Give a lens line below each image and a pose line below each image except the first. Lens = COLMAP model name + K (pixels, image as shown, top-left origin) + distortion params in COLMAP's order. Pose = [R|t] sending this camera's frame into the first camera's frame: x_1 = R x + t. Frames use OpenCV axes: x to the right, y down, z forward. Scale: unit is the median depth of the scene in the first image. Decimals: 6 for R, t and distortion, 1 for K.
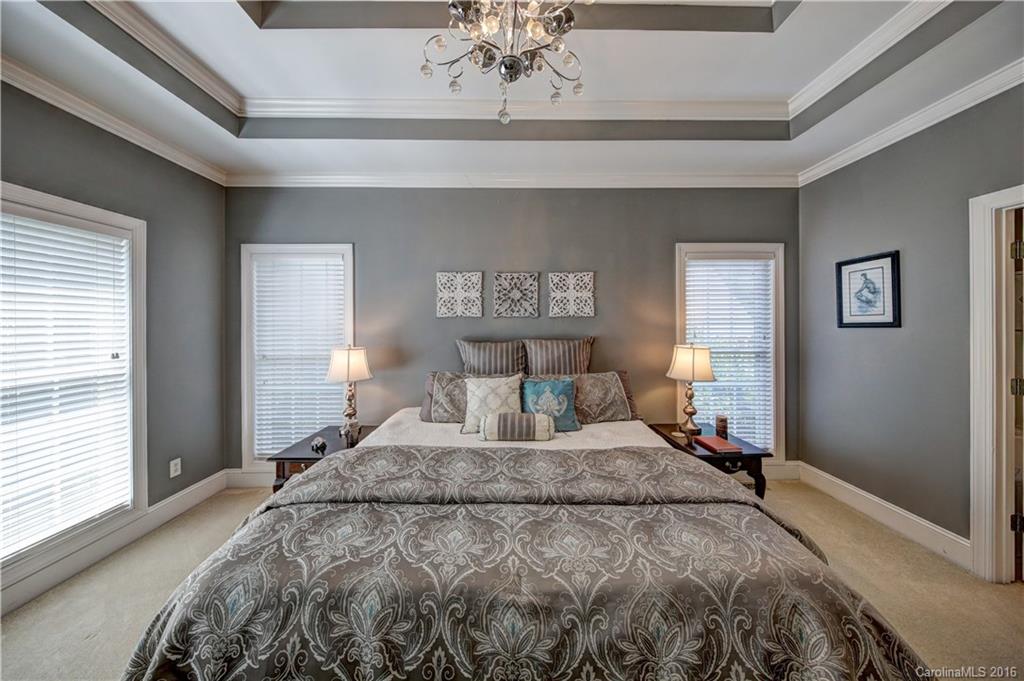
lens RADIAL K [[323.6, 0, 514.8], [0, 323.6, 325.8], [0, 0, 1]] dist [0.000315, 0.000017]
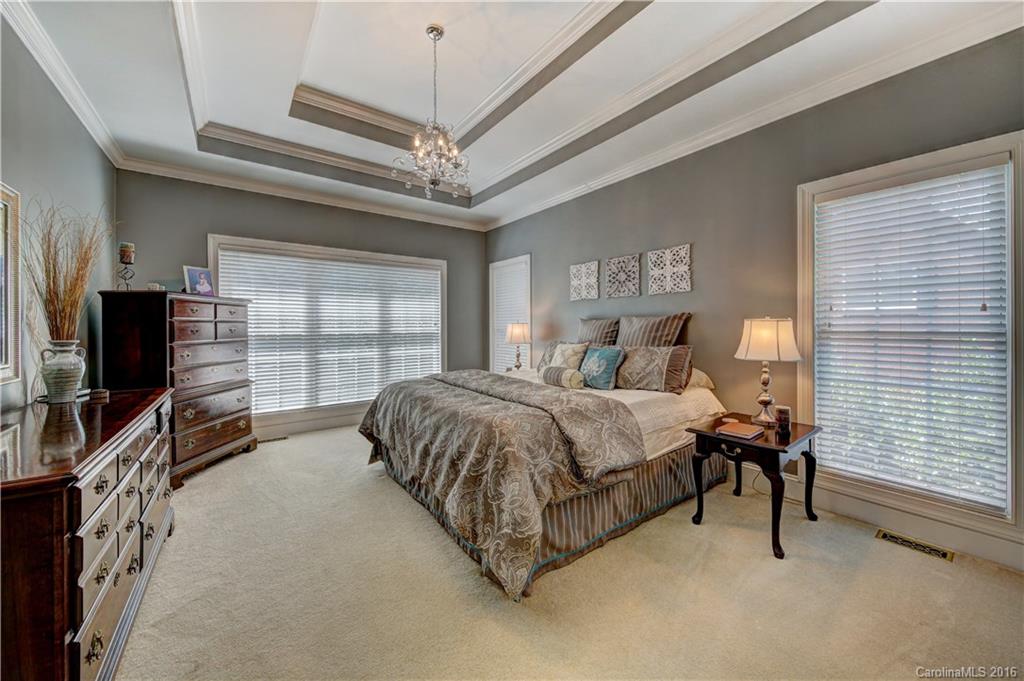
lens RADIAL K [[371.3, 0, 518.9], [0, 371.3, 325.6], [0, 0, 1]] dist [0.001045, 0.000024]
pose [[0.595051, 0.001757, -0.803686, 0.813035], [-0.002382, 0.999997, 0.000423, 0.070673], [0.803685, 0.001663, 0.595053, -0.034985]]
